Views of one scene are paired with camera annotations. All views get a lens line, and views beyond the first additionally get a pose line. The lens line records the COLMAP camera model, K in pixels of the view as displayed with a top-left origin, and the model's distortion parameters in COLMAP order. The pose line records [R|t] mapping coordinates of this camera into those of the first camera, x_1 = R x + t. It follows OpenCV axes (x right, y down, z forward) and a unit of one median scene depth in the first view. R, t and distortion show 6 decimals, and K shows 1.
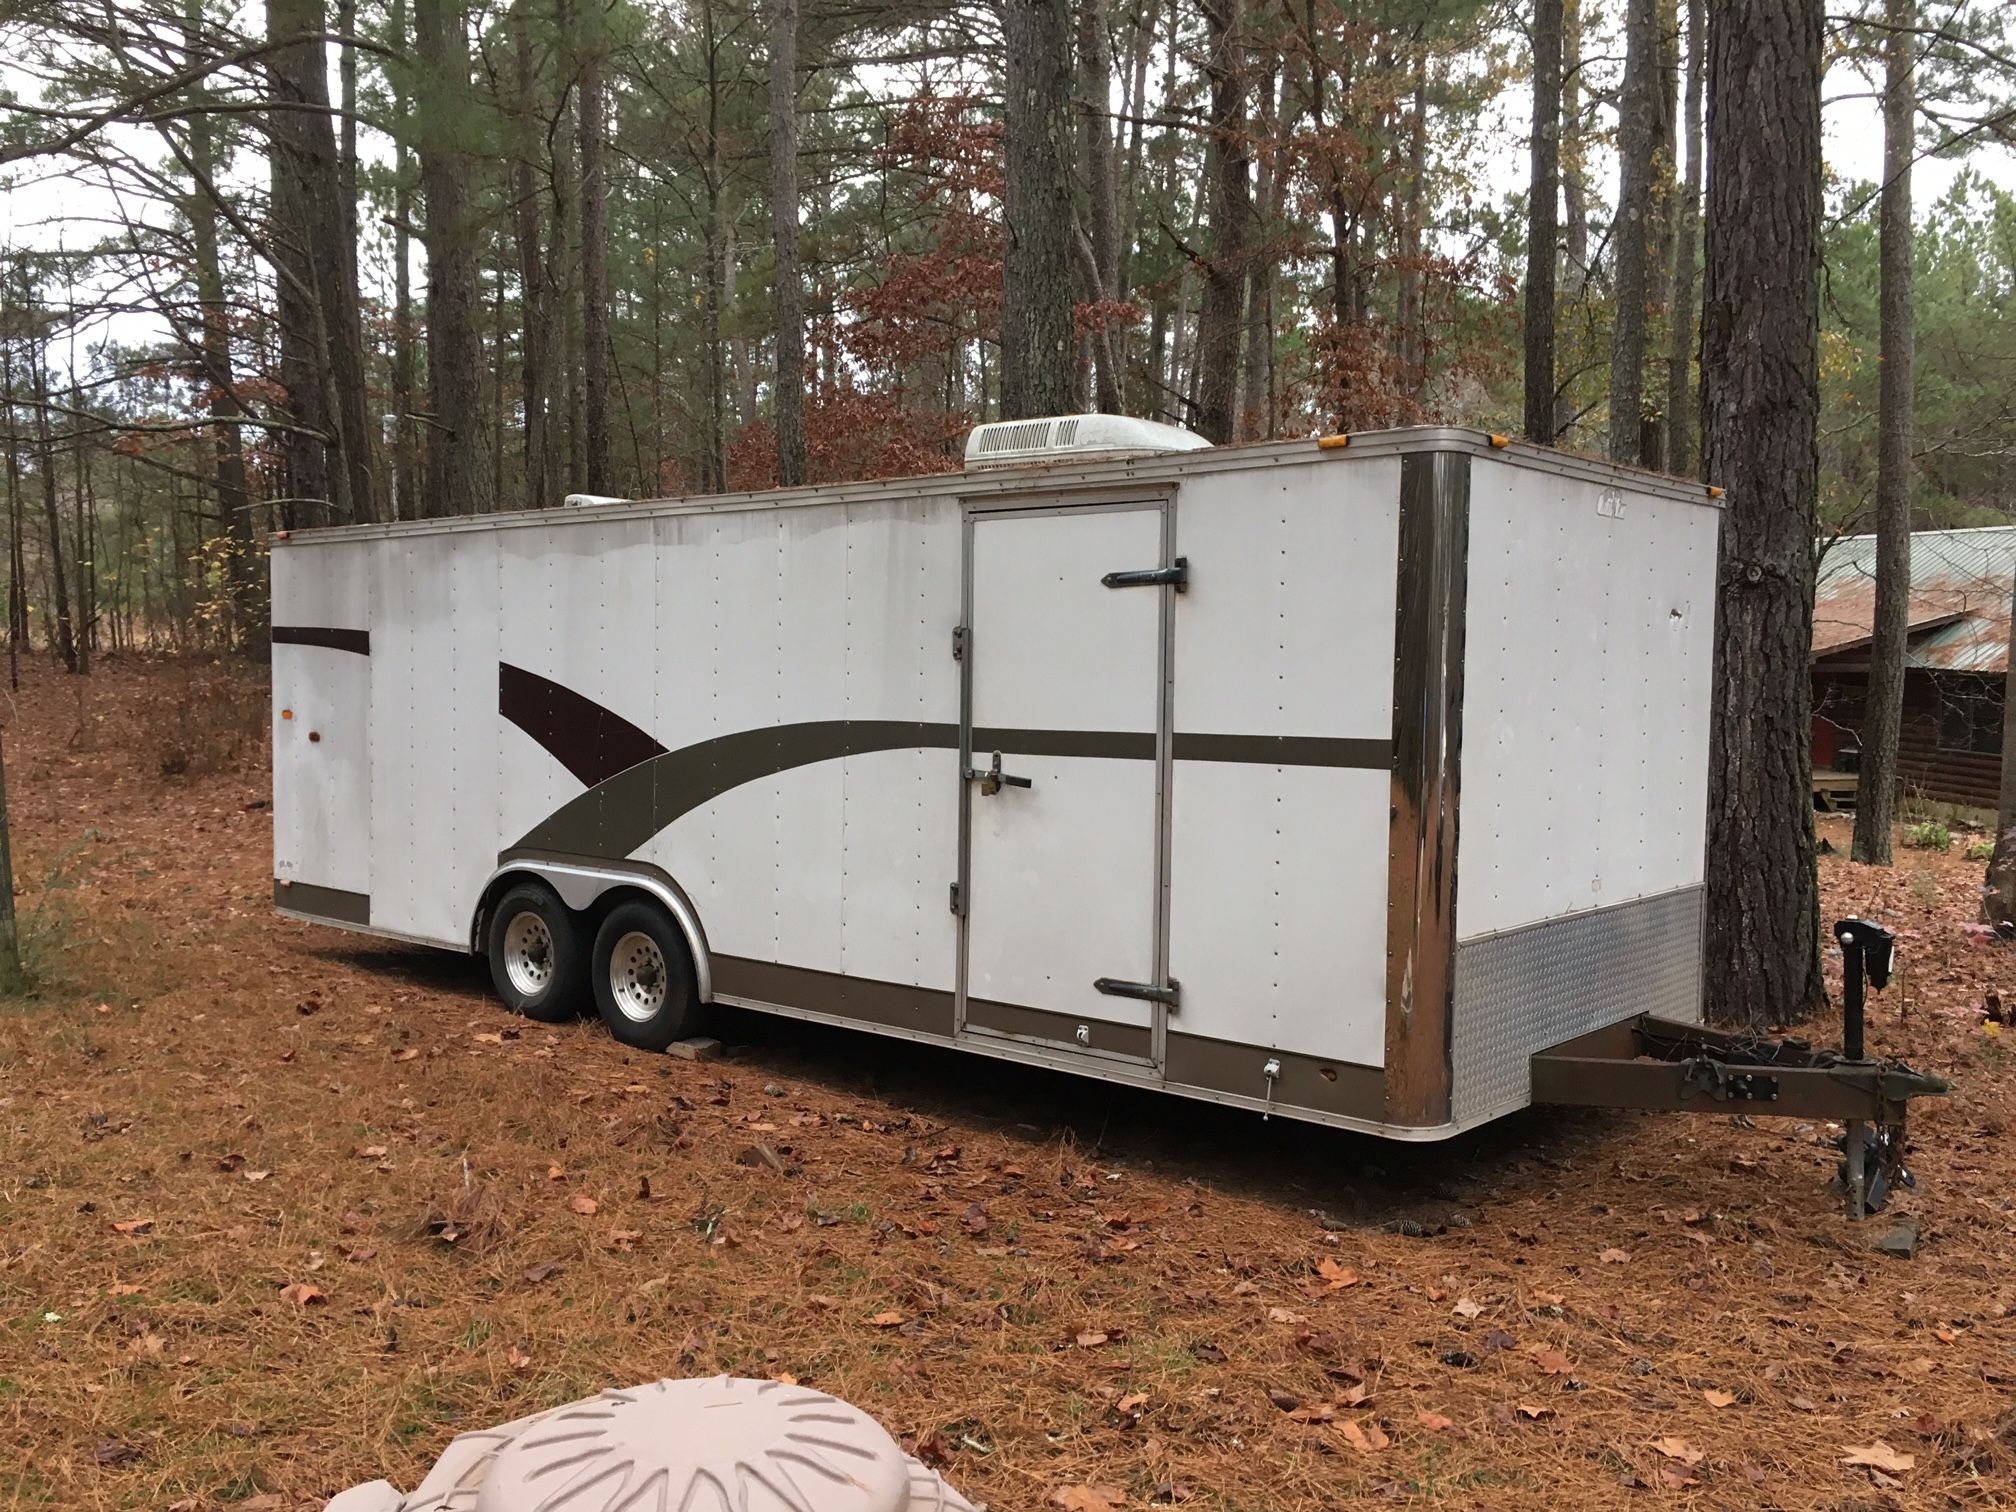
lens RADIAL K [[1701.2, 0, 1007.6], [0, 1701.2, 749.0], [0, 0, 1]] dist [0.020598, -0.027099]
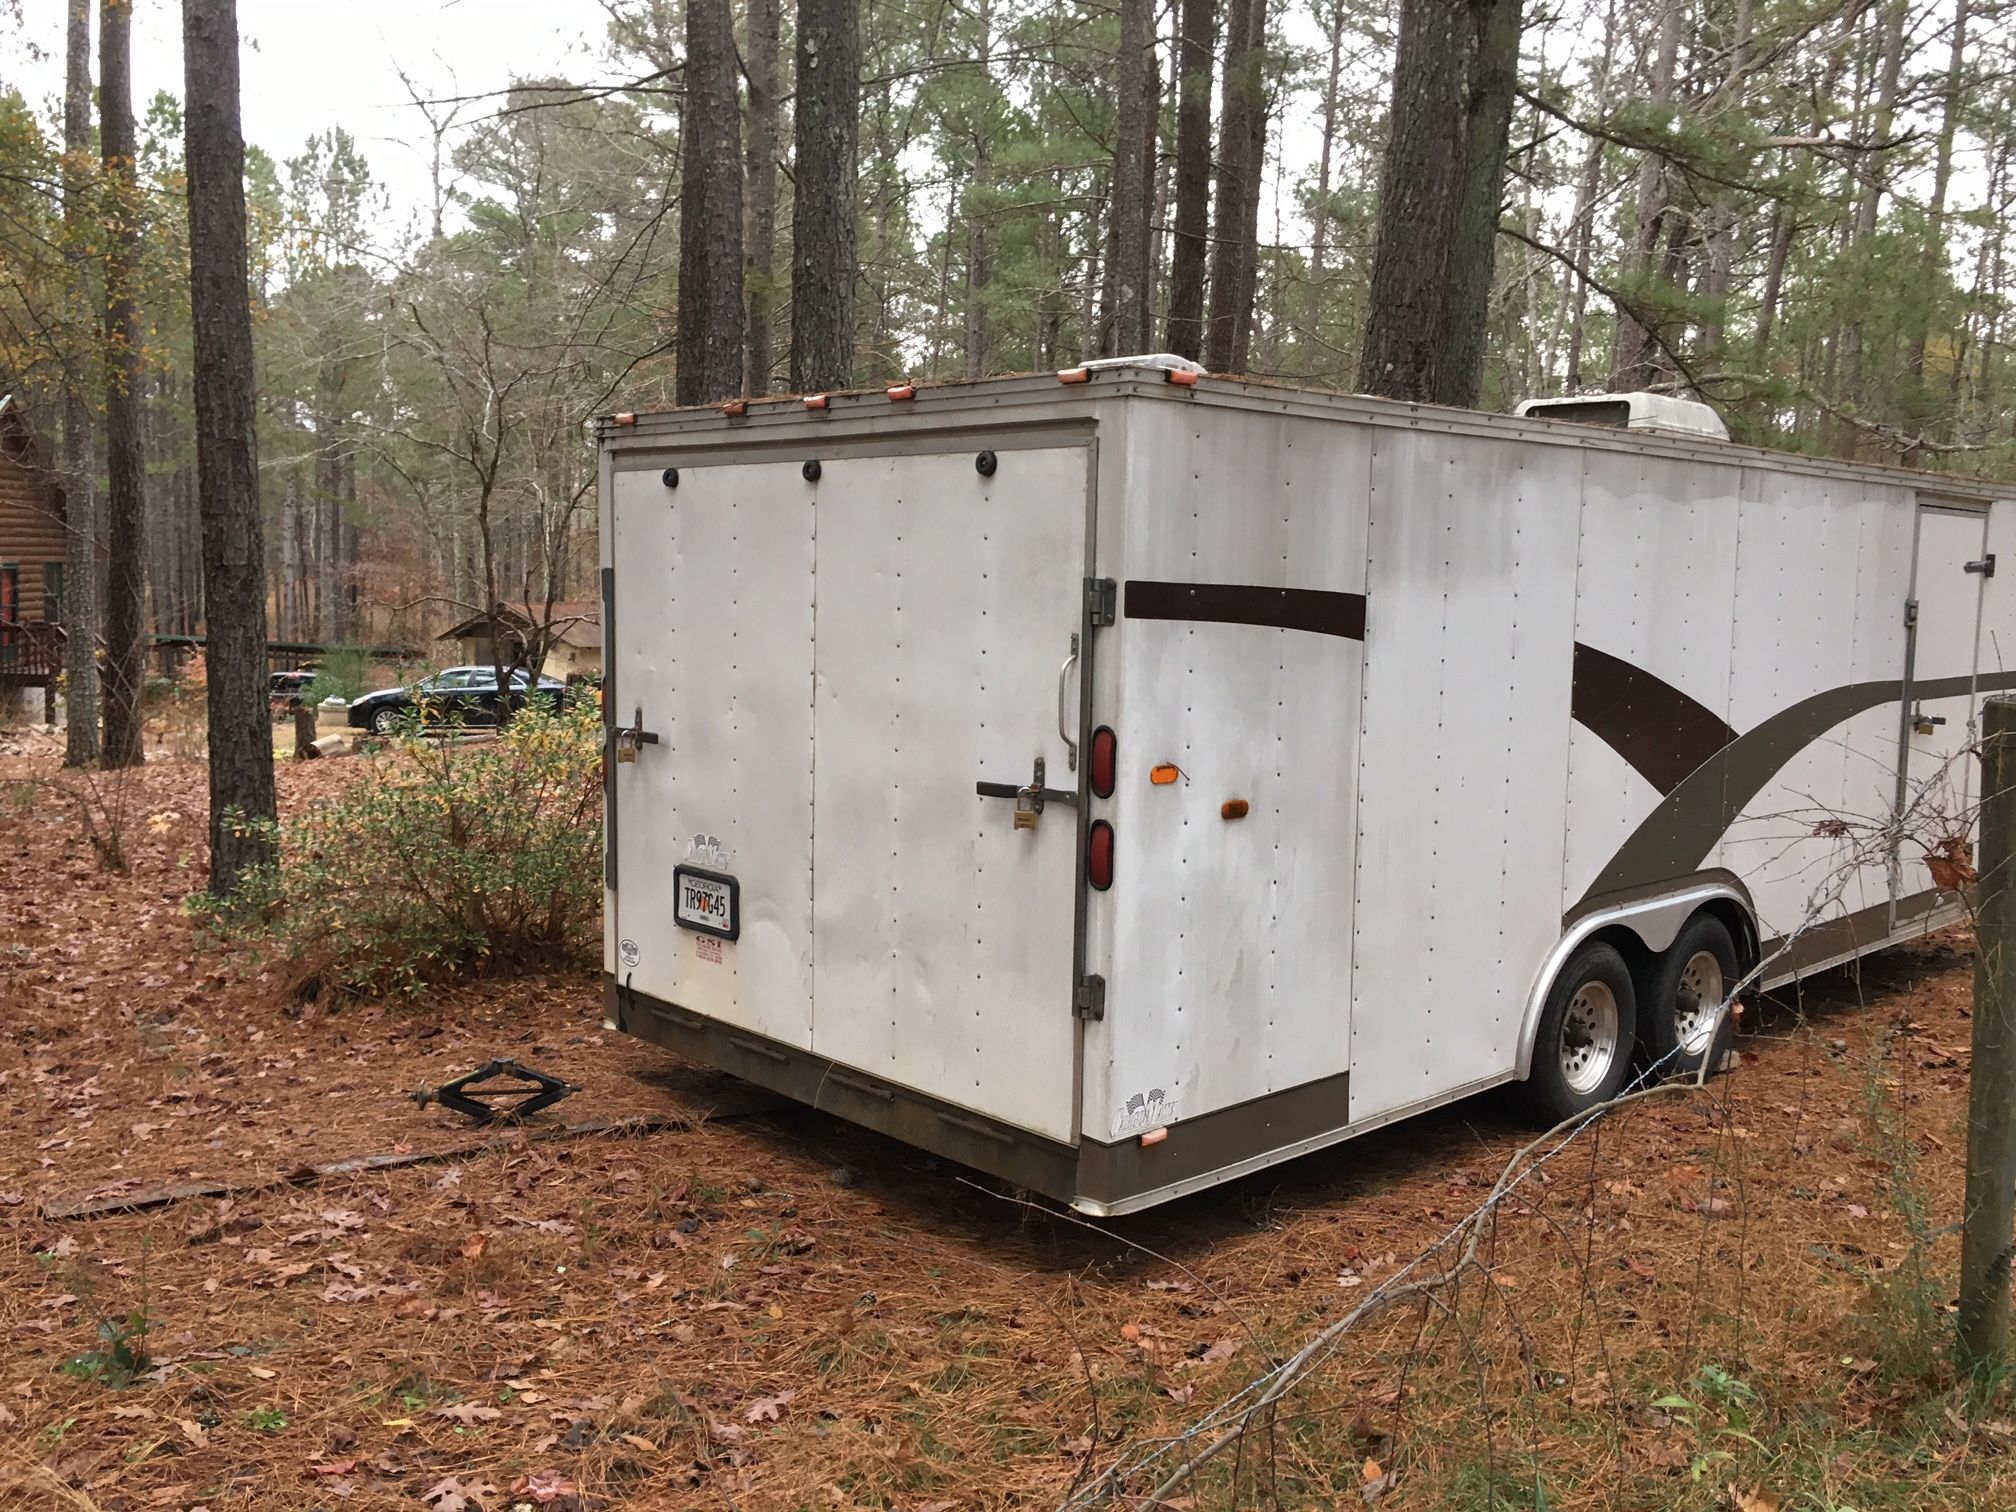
lens RADIAL K [[1701.2, 0, 1005.9], [0, 1701.2, 763.3], [0, 0, 1]] dist [0.020598, -0.027099]
pose [[0.125855, -0.124922, 0.984152, -1.033901], [0.024992, 0.992124, 0.122738, -0.094927], [-0.991734, 0.009149, 0.127986, 1.163170]]
